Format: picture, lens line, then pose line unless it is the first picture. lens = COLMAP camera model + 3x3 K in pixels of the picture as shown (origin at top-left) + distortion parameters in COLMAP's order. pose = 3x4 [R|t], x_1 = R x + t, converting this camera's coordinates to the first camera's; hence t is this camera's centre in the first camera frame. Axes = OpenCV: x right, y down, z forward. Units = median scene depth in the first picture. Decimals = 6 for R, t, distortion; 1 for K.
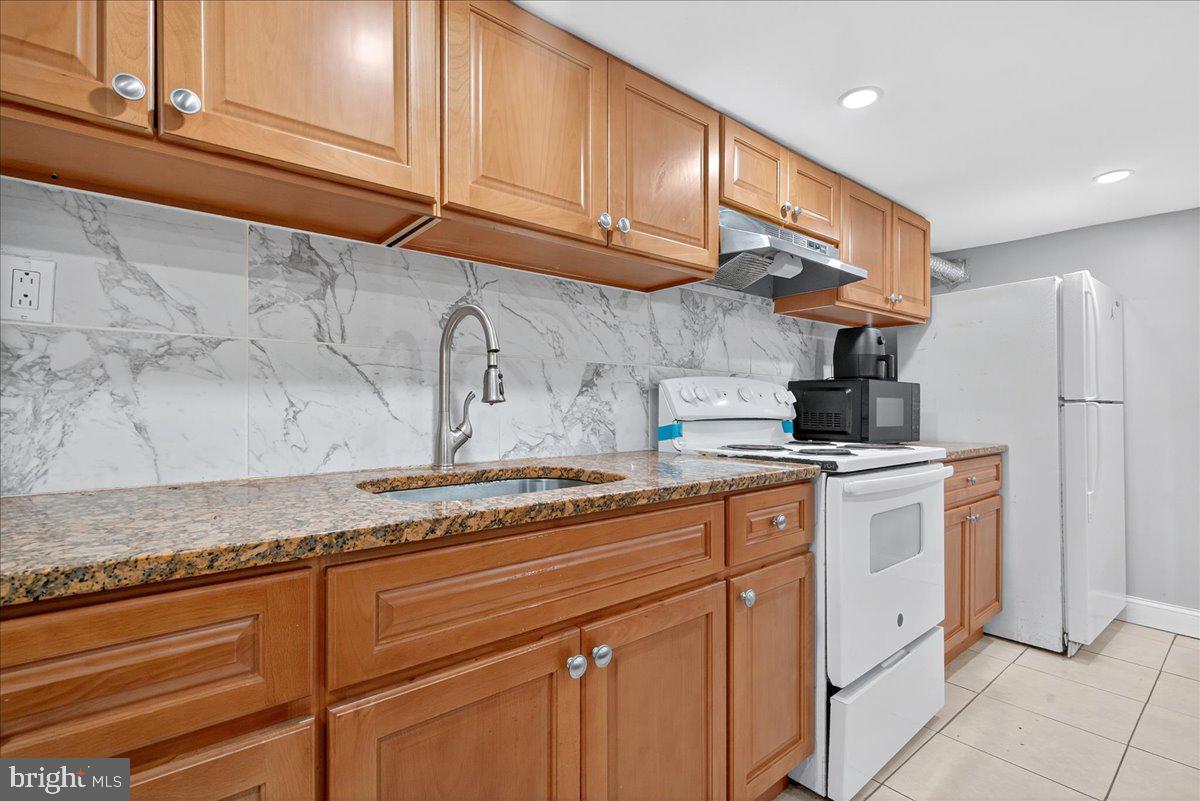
lens RADIAL K [[547.9, 0, 578.7], [0, 547.9, 417.9], [0, 0, 1]] dist [0.001253, -0.000638]
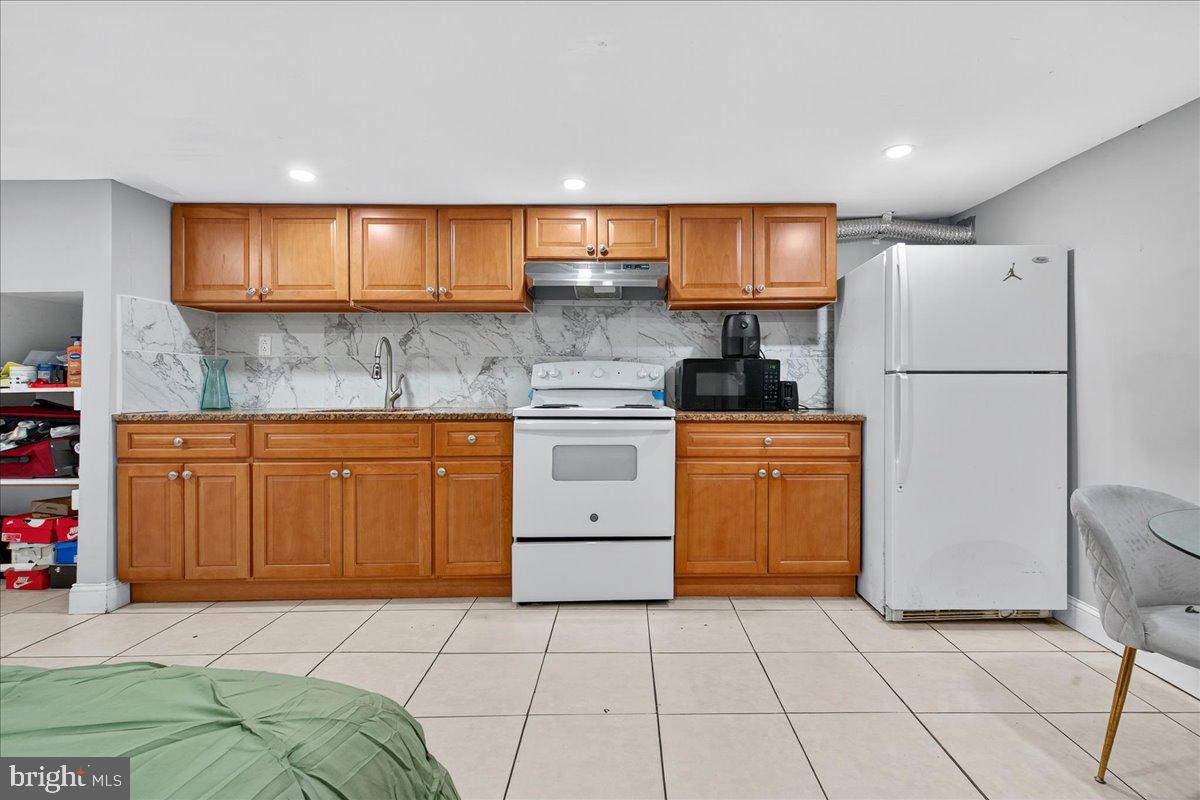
lens RADIAL K [[513.8, 0, 600.0], [0, 513.8, 400.0], [0, 0, 1]] dist [0.000678, -0.000111]
pose [[0.792844, 0.013938, -0.609265, 1.445827], [-0.010250, 0.999902, 0.009537, 0.023632], [0.609338, -0.001316, 0.792909, -0.128138]]
